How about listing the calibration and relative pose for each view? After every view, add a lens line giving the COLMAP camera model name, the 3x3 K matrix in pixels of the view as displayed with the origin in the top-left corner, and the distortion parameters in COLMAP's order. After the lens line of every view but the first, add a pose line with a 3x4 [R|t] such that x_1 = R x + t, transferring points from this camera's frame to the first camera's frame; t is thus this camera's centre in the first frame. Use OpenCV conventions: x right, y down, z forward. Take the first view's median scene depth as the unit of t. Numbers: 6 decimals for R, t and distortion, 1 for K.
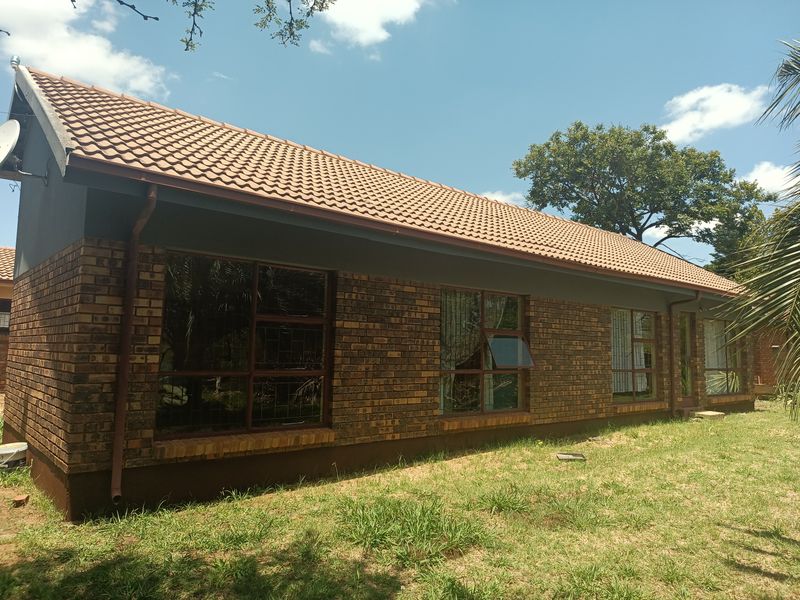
lens RADIAL K [[561.7, 0, 401.5], [0, 561.7, 295.5], [0, 0, 1]] dist [0.013907, -0.007342]
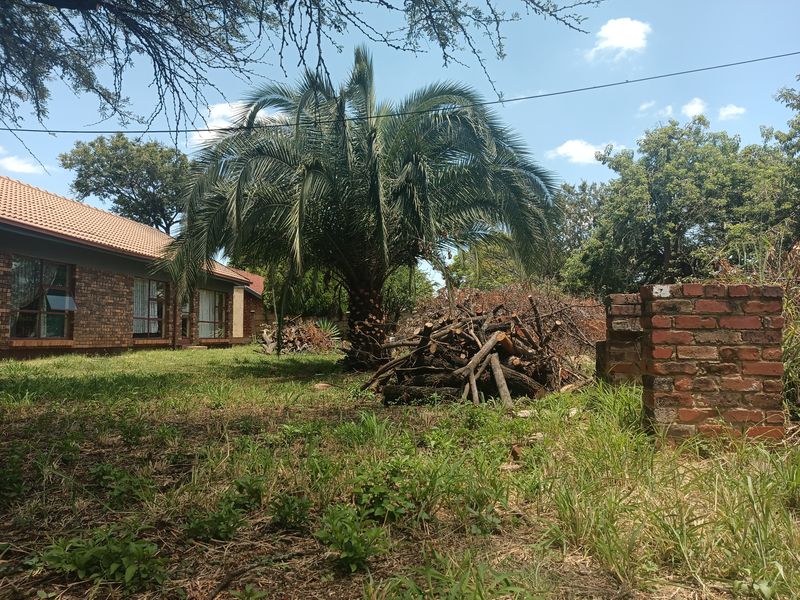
lens RADIAL K [[561.7, 0, 401.7], [0, 561.7, 291.9], [0, 0, 1]] dist [0.013907, -0.007342]
pose [[0.721390, 0.026099, 0.692037, -0.148252], [-0.039125, 0.999230, 0.003101, 0.026292], [-0.691423, -0.029313, 0.721855, -0.557827]]
